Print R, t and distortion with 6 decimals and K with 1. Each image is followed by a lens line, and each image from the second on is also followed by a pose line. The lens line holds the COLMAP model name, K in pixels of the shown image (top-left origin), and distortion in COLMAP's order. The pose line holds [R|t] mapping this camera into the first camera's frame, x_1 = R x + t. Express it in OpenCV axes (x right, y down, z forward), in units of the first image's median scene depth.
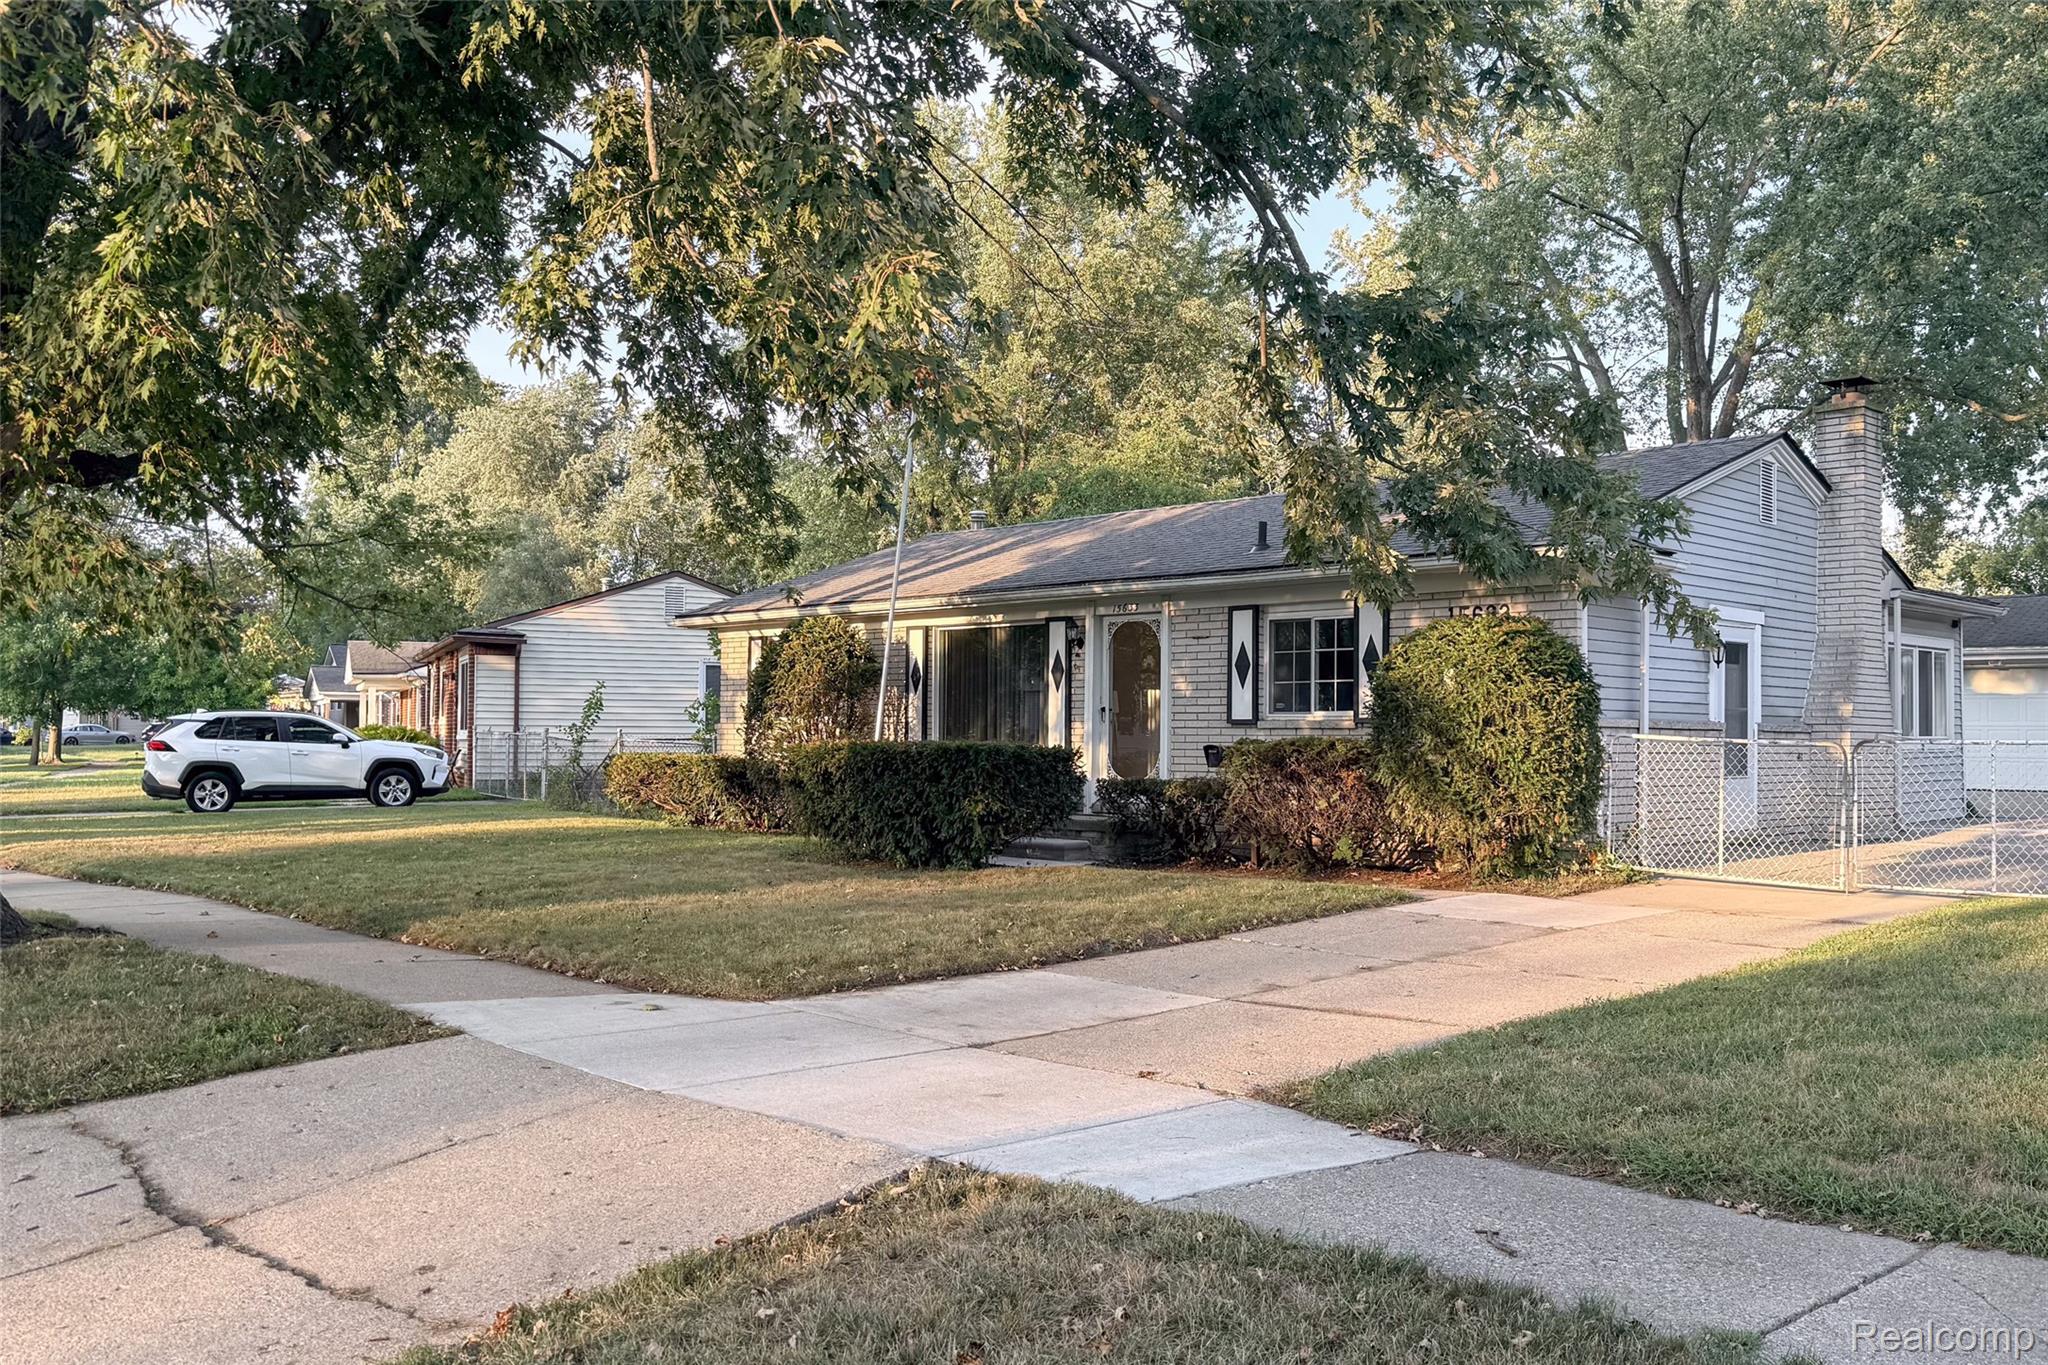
lens RADIAL K [[1778.2, 0, 1016.3], [0, 1778.2, 696.3], [0, 0, 1]] dist [-0.013199, -0.006712]
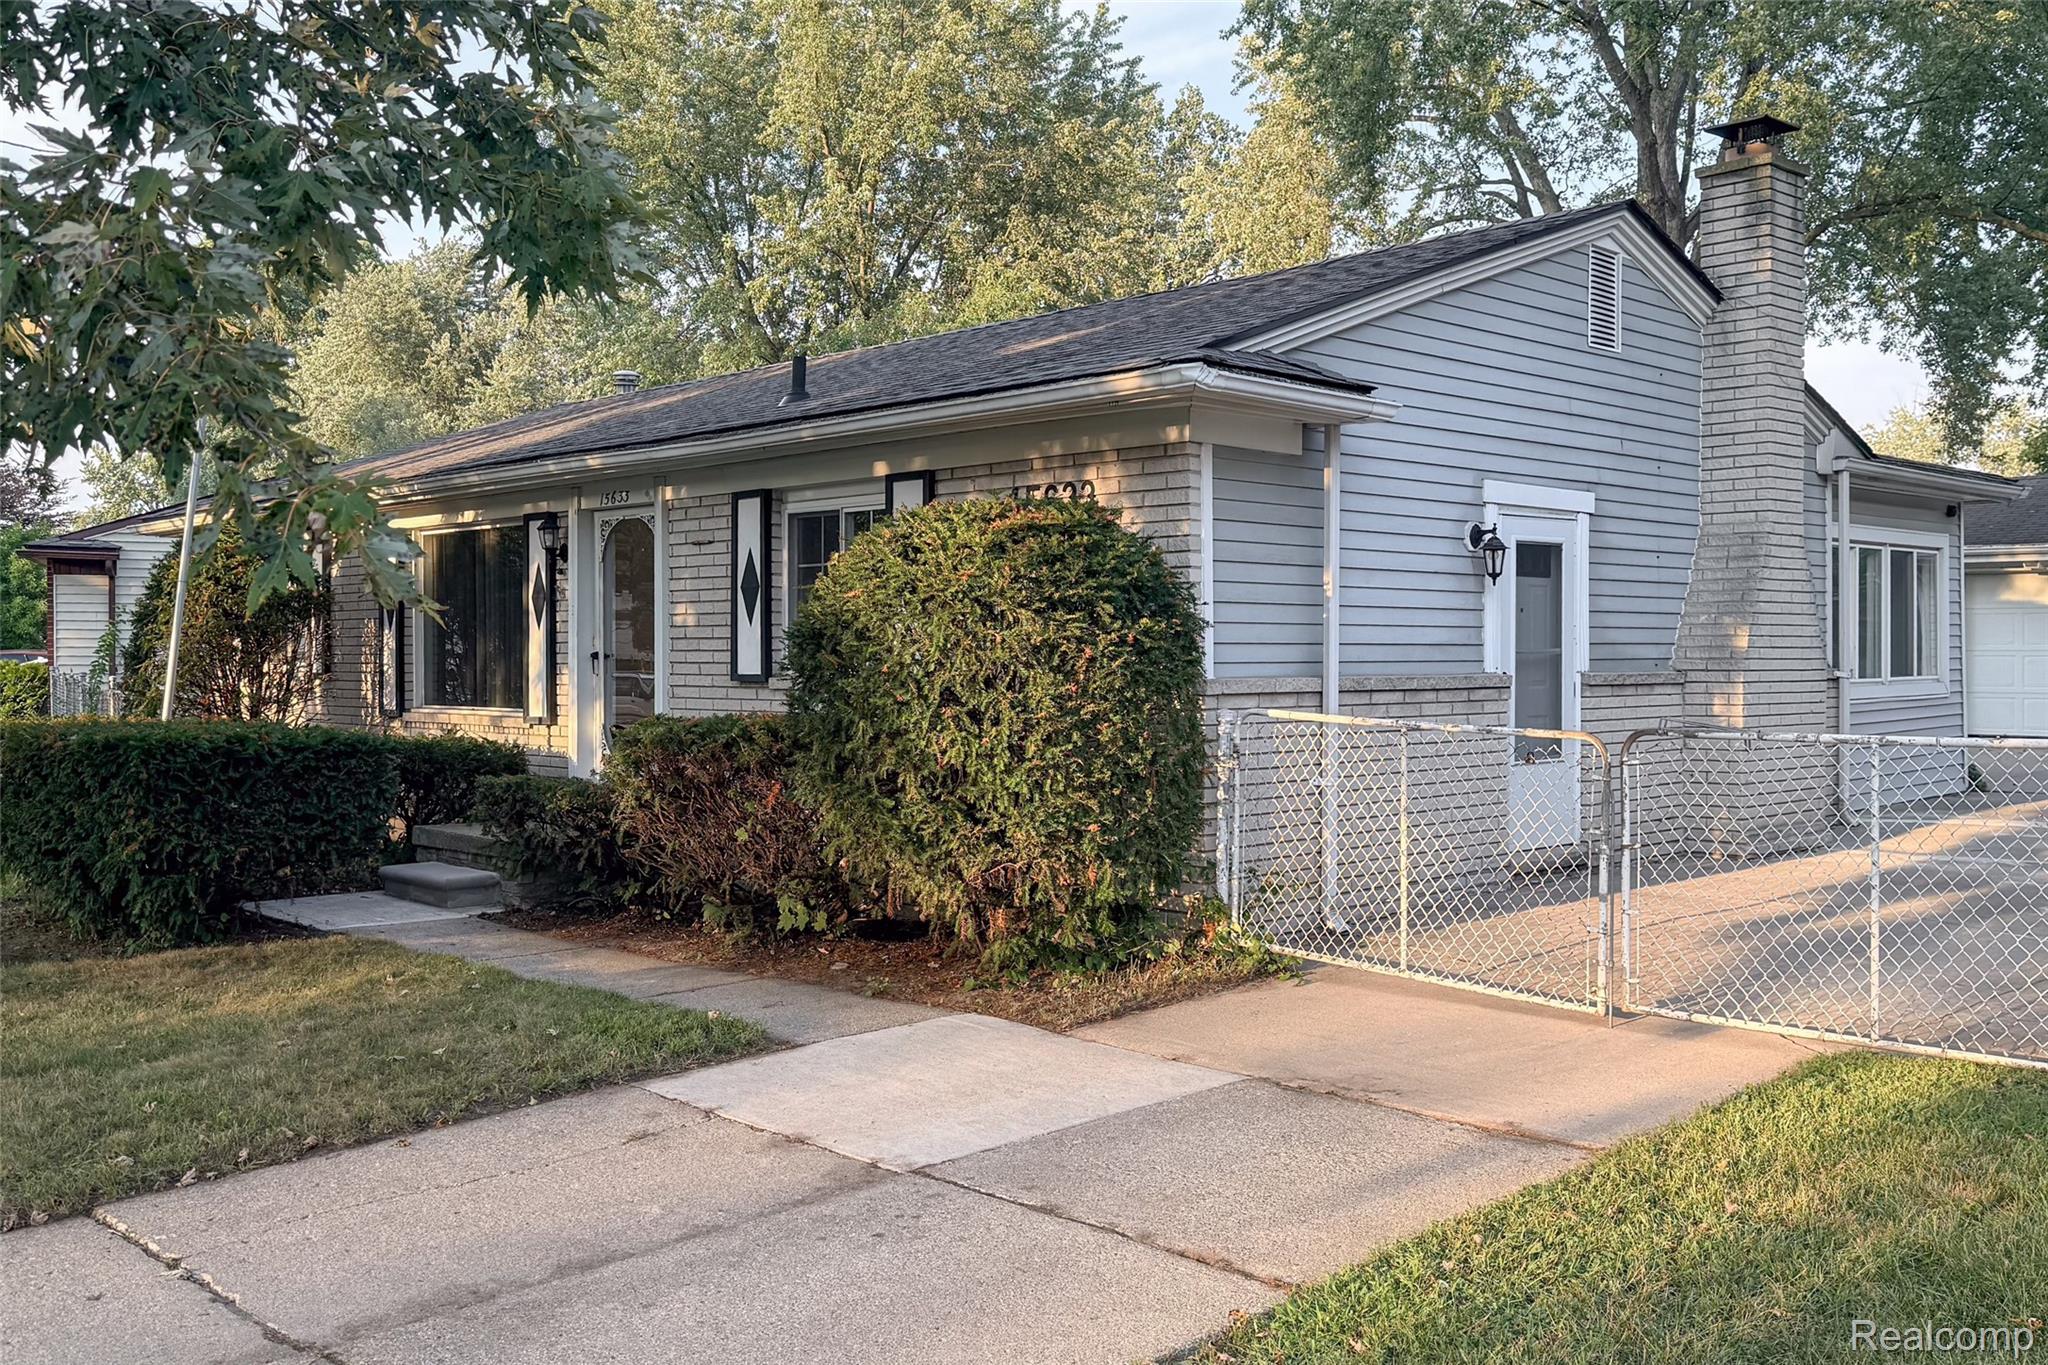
lens RADIAL K [[1884.7, 0, 1026.9], [0, 1884.7, 671.3], [0, 0, 1]] dist [-0.014057, 0.000000]
pose [[0.999880, -0.009619, -0.012134, 0.223552], [0.010041, 0.999328, 0.035242, -0.009900], [0.011787, -0.035360, 0.999305, 0.328337]]
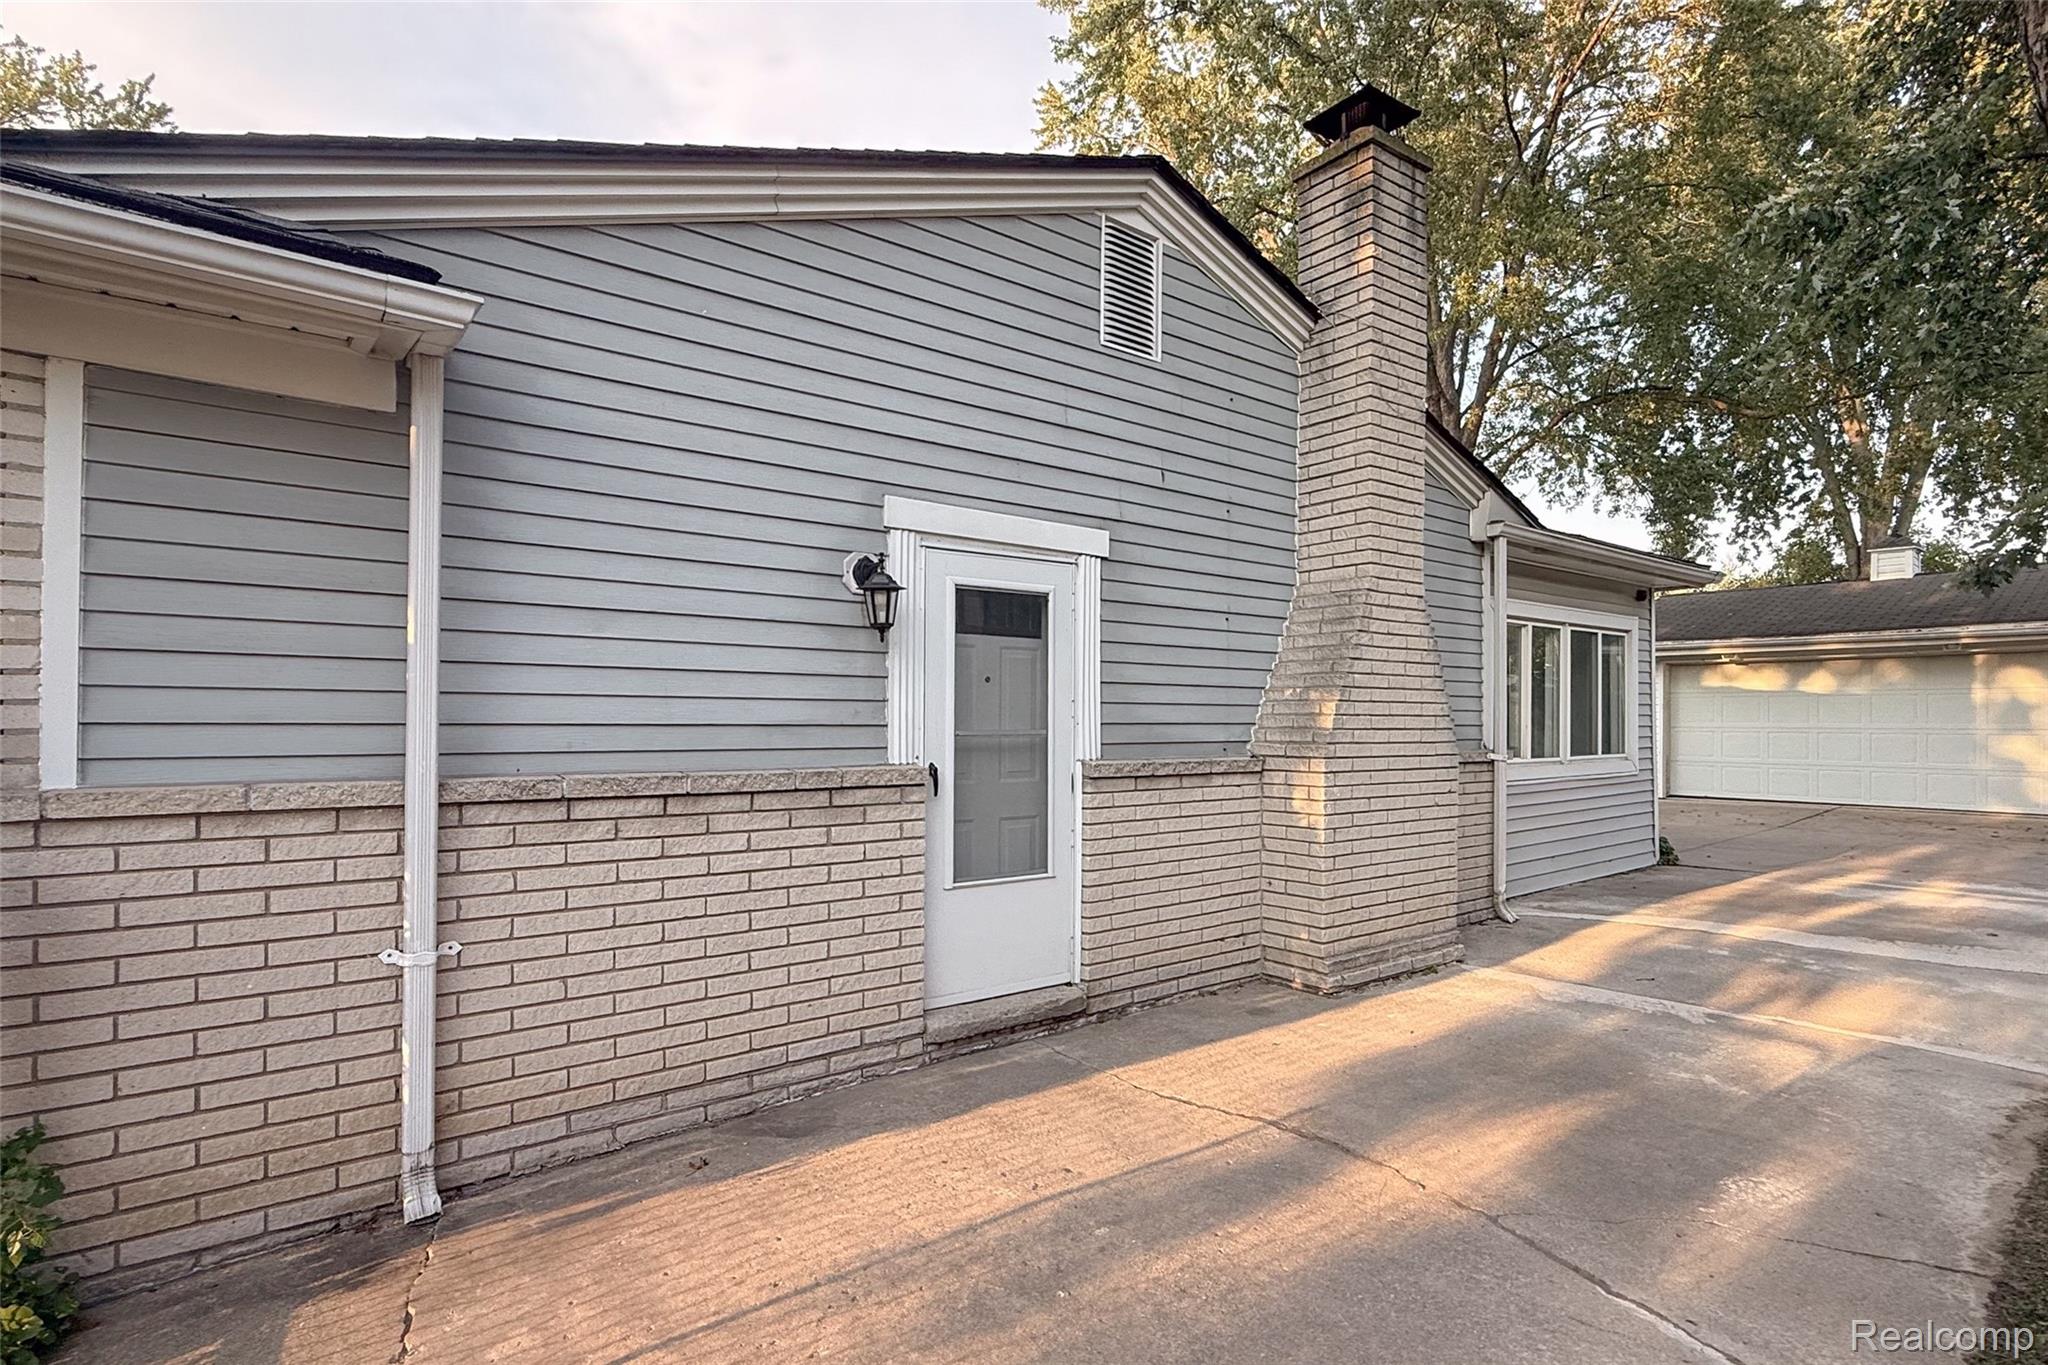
lens RADIAL K [[1014.6, 0, 1008.8], [0, 1014.6, 718.3], [0, 0, 1]] dist [-0.000346, 0.000564]
pose [[0.990083, -0.003923, -0.140430, 0.419713], [0.007049, 0.999738, 0.021770, -0.002368], [0.140308, -0.022544, 0.989851, 0.697444]]
